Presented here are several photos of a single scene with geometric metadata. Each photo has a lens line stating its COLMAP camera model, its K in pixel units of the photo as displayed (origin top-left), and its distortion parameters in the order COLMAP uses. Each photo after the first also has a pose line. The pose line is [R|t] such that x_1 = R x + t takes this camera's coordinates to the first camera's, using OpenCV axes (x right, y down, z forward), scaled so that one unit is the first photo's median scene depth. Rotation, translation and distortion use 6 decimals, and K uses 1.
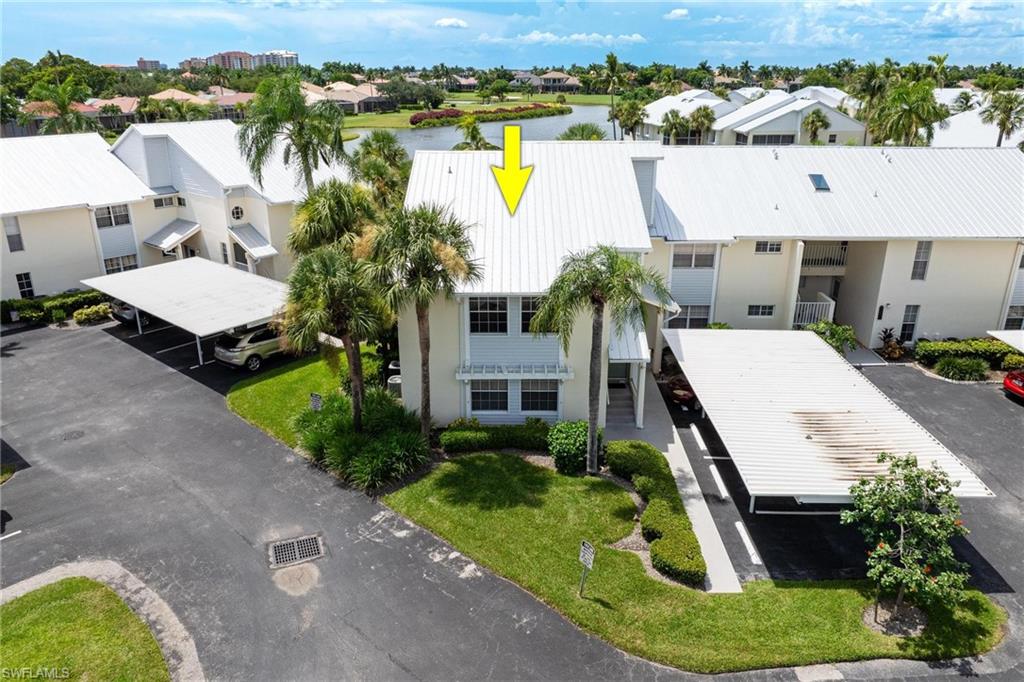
lens RADIAL K [[722.1, 0, 512.0], [0, 722.1, 341.0], [0, 0, 1]] dist [-0.000780, 0.000295]
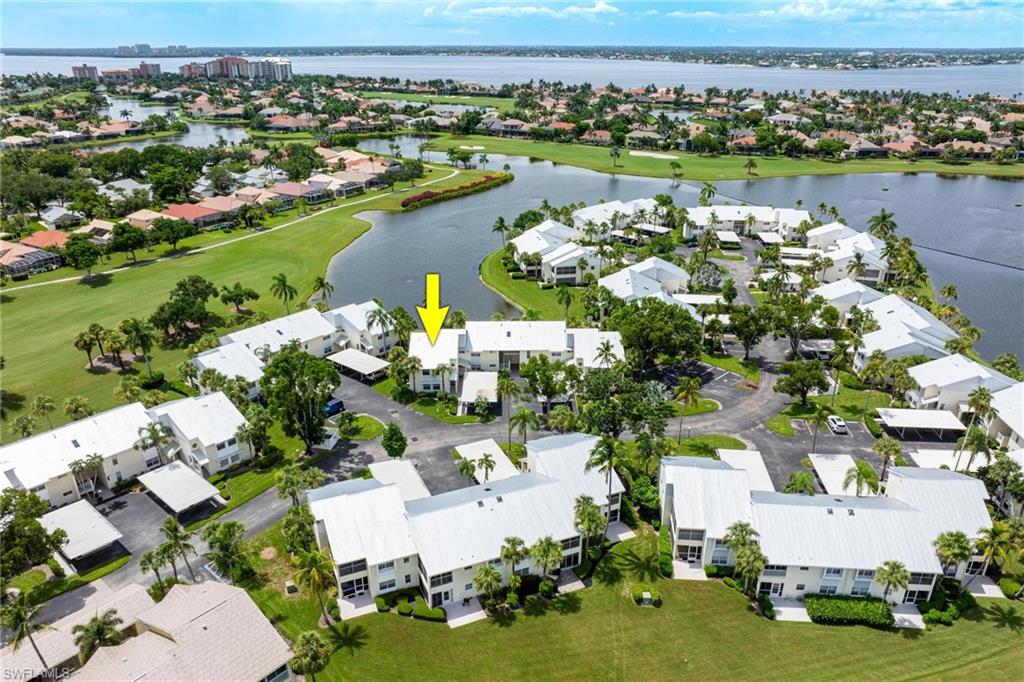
lens RADIAL K [[722.1, 0, 512.0], [0, 722.1, 341.0], [0, 0, 1]] dist [-0.000780, 0.000295]
pose [[0.999799, -0.008385, 0.018193, 0.458516], [0.007779, 0.999421, 0.033133, -0.393941], [-0.018460, -0.032985, 0.999285, -3.917575]]
